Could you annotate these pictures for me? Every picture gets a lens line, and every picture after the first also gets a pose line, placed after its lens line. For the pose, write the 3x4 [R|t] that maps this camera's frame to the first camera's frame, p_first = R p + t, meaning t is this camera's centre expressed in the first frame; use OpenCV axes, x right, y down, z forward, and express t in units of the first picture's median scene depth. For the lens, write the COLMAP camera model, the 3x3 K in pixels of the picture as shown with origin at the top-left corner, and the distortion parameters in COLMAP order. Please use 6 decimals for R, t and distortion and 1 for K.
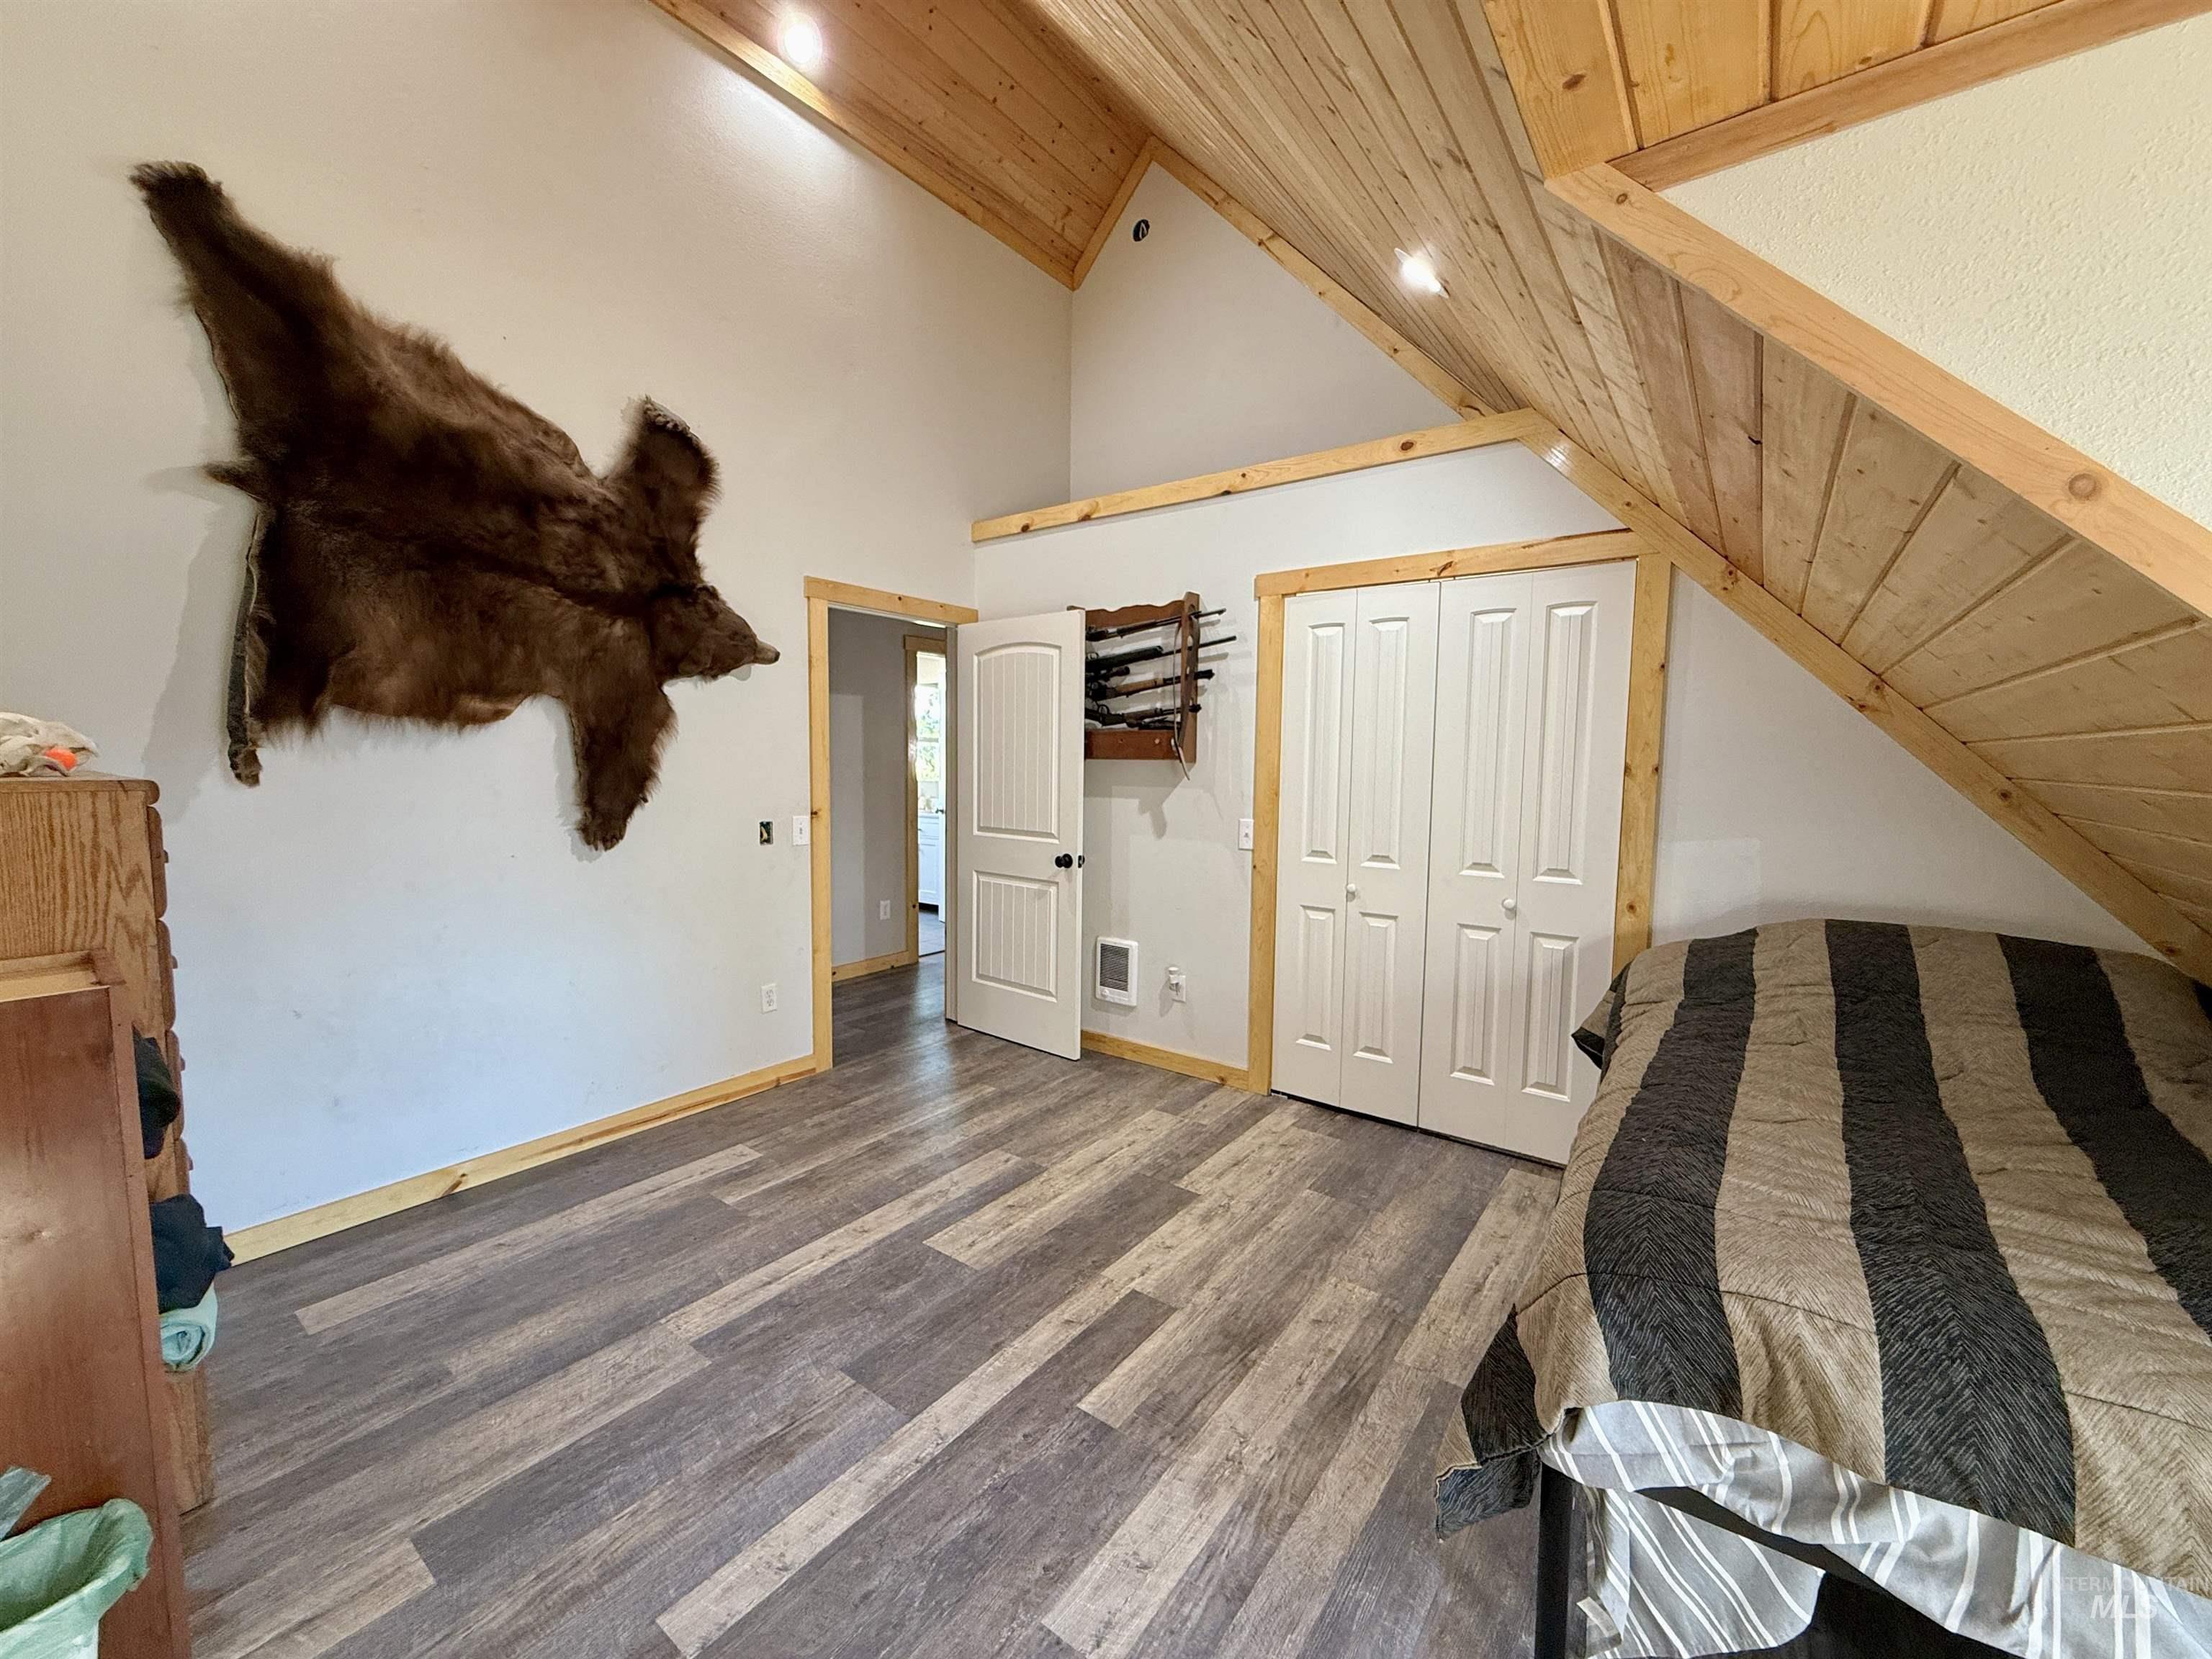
lens RADIAL K [[878.1, 0, 1104.4], [0, 878.1, 828.5], [0, 0, 1]] dist [-0.000898, 0.000809]
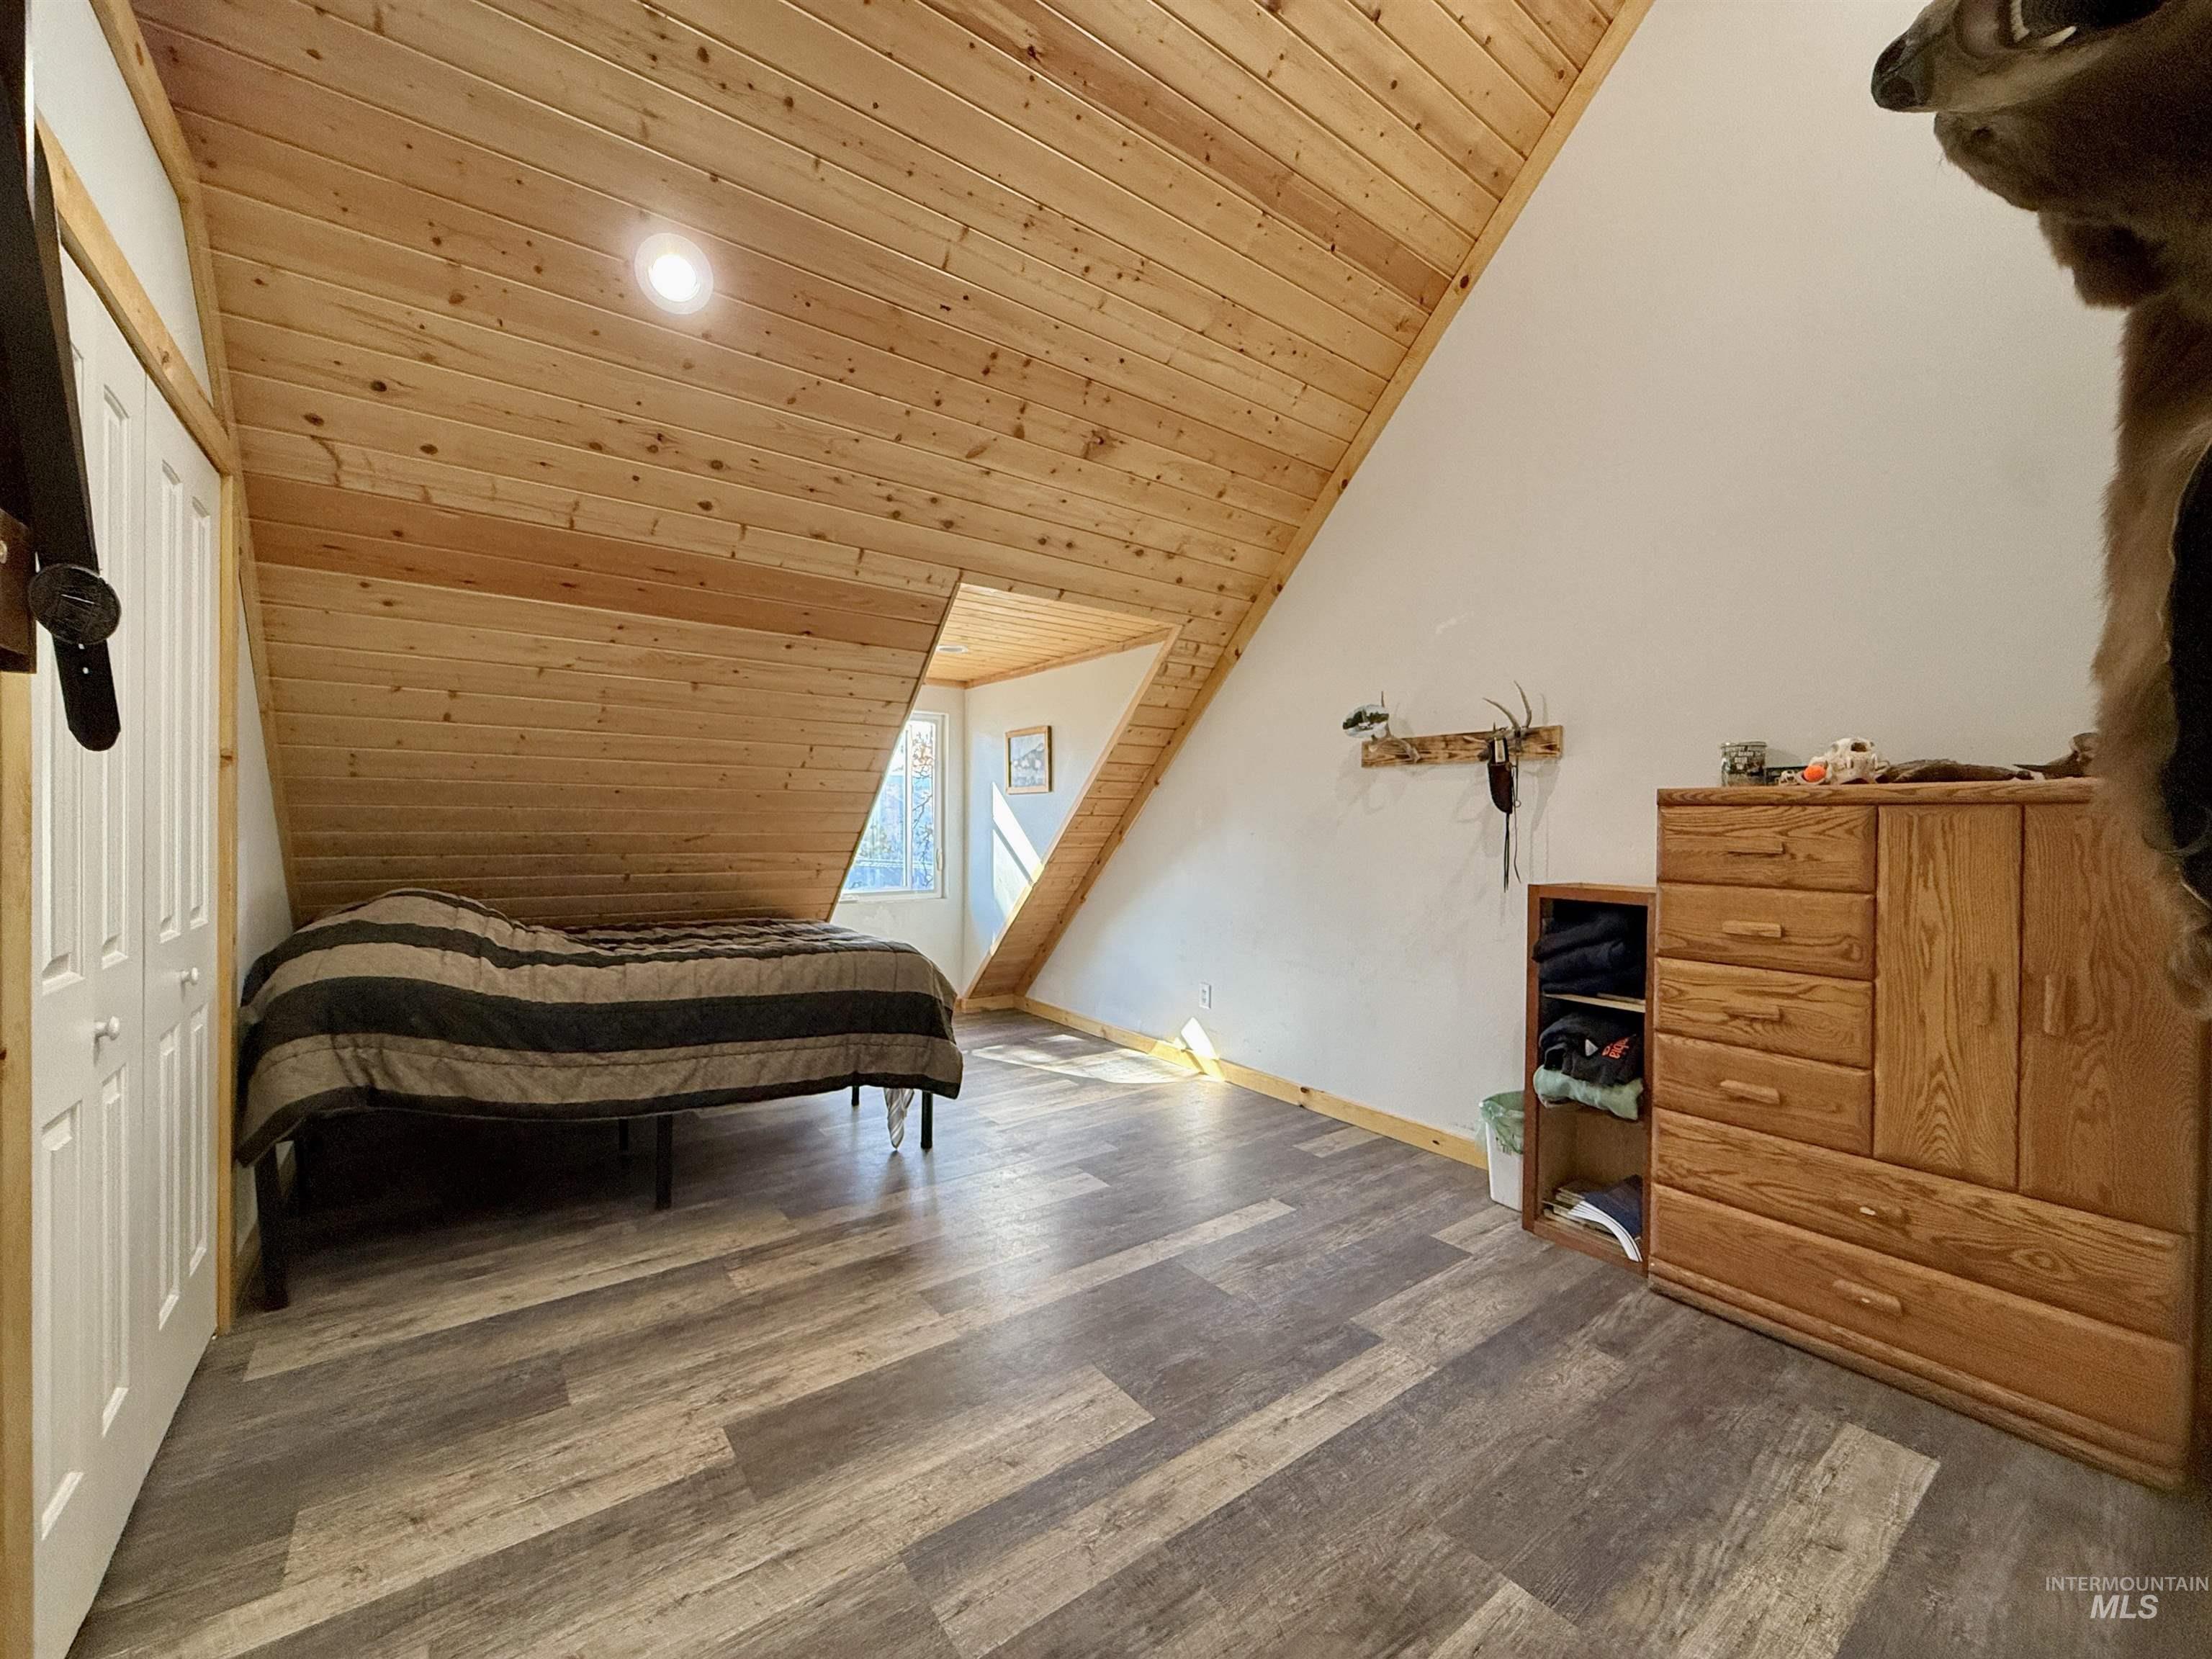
lens RADIAL K [[878.1, 0, 1106.3], [0, 878.1, 827.0], [0, 0, 1]] dist [-0.000898, 0.000809]
pose [[-0.958728, -0.020766, 0.283566, -0.366111], [0.004792, 0.996007, 0.089142, -0.078462], [-0.284285, 0.086821, -0.954801, 1.672209]]
